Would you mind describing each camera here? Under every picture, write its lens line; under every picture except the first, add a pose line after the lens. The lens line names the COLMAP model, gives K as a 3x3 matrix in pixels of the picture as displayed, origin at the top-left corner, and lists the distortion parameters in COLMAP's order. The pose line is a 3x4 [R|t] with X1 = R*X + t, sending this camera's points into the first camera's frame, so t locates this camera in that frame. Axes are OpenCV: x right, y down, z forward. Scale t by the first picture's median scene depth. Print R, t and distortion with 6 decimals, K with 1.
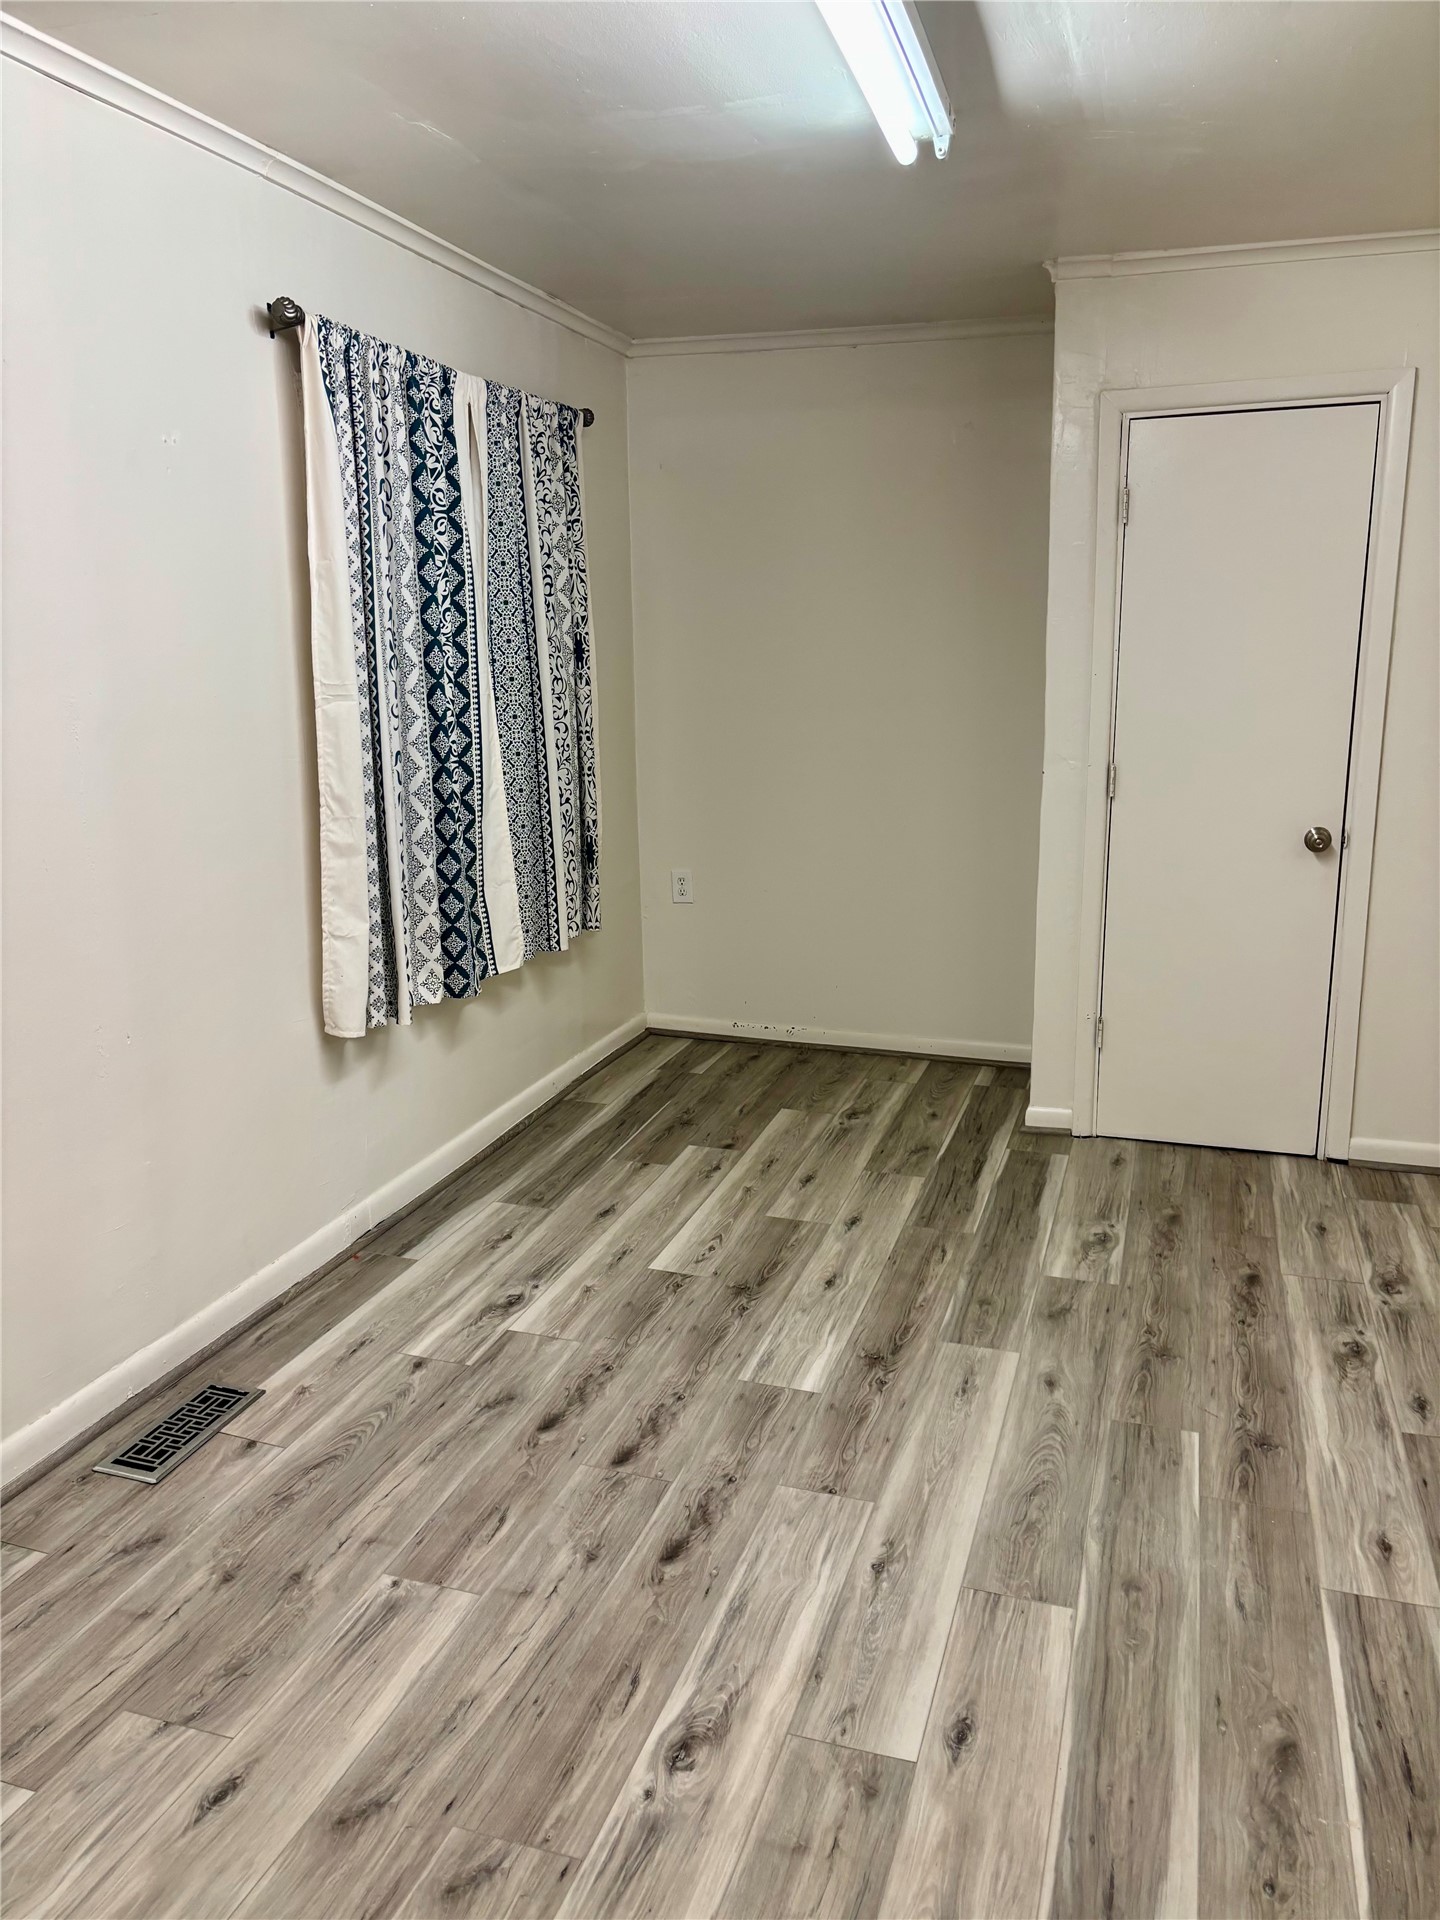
lens RADIAL K [[1458.9, 0, 719.8], [0, 1458.9, 959.6], [0, 0, 1]] dist [0.005488, 0.014409]
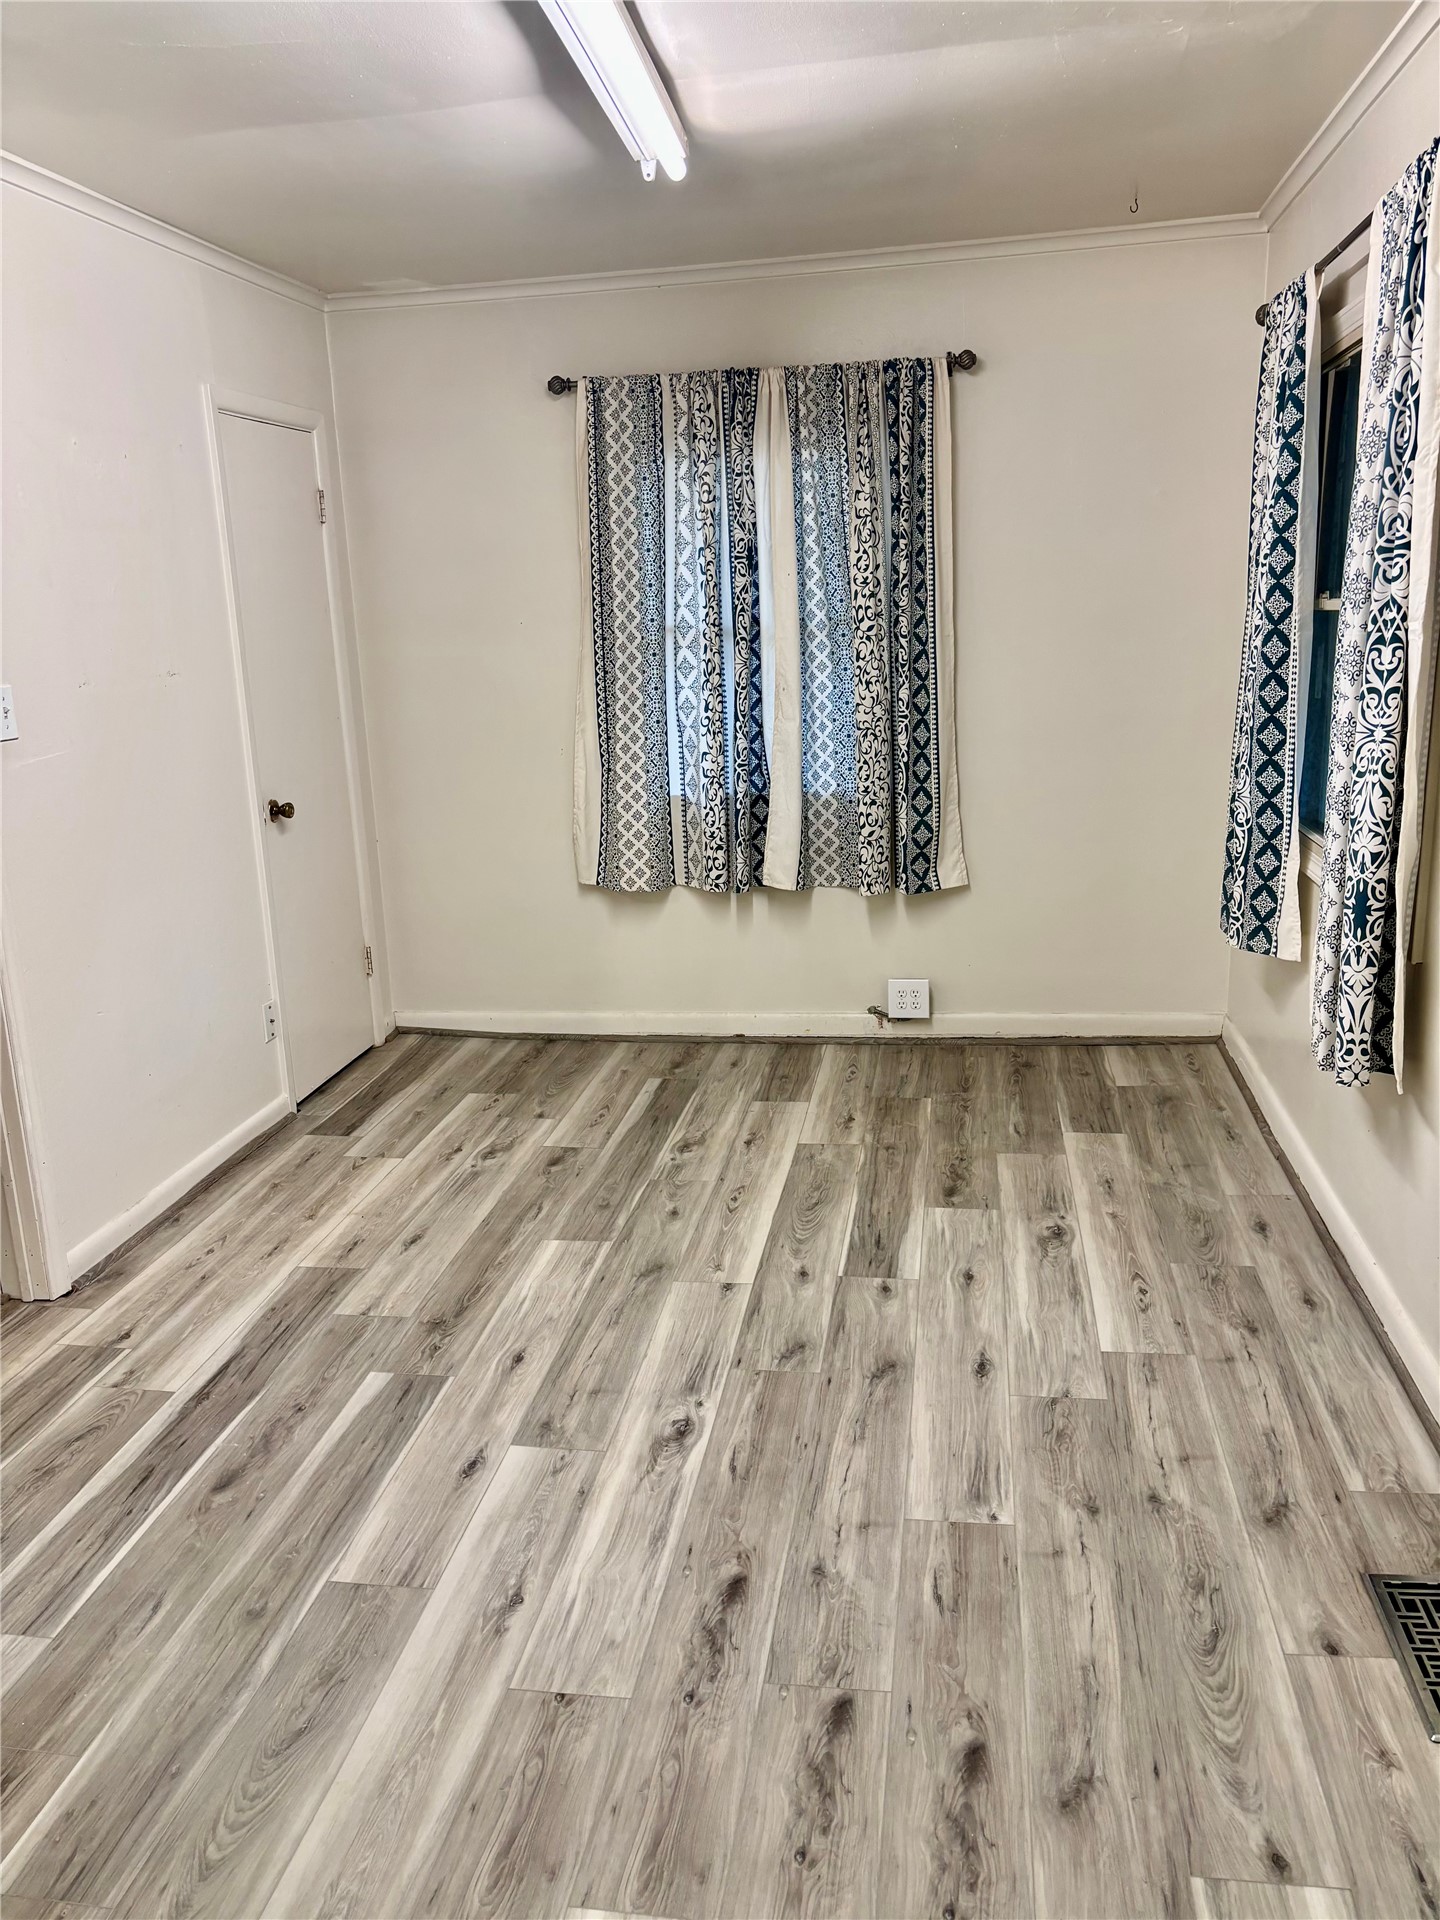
lens RADIAL K [[1458.9, 0, 717.0], [0, 1458.9, 956.8], [0, 0, 1]] dist [0.005488, 0.014409]
pose [[-0.988168, 0.081666, -0.129828, 0.069228], [0.016507, 0.898171, 0.439336, -0.374005], [0.152486, 0.431994, -0.888892, 1.690598]]
